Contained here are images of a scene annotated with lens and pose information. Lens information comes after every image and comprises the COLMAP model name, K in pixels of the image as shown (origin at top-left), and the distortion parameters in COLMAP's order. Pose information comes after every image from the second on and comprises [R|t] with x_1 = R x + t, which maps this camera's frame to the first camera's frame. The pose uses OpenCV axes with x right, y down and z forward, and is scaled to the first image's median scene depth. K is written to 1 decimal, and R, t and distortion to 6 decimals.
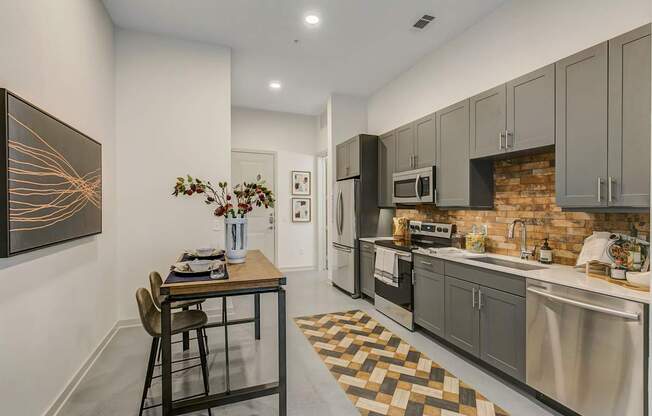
lens RADIAL K [[300.1, 0, 326.0], [0, 300.1, 208.0], [0, 0, 1]] dist [-0.002737, -0.000314]
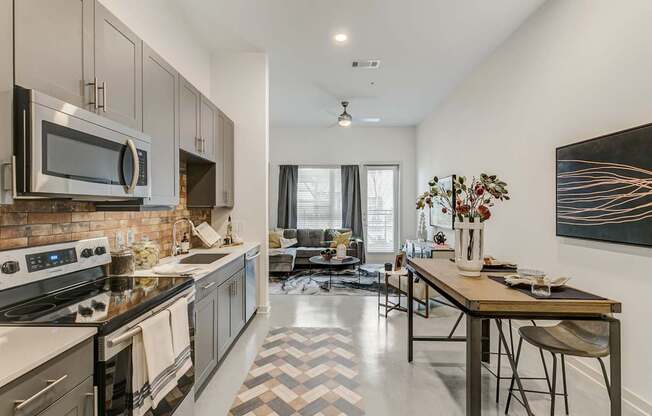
lens RADIAL K [[300.1, 0, 326.0], [0, 300.1, 208.0], [0, 0, 1]] dist [-0.002737, -0.000314]
pose [[-0.928360, -0.009798, 0.371552, -0.203976], [-0.007547, 0.999943, 0.007513, -0.008955], [-0.371605, 0.004170, -0.928382, 1.712413]]
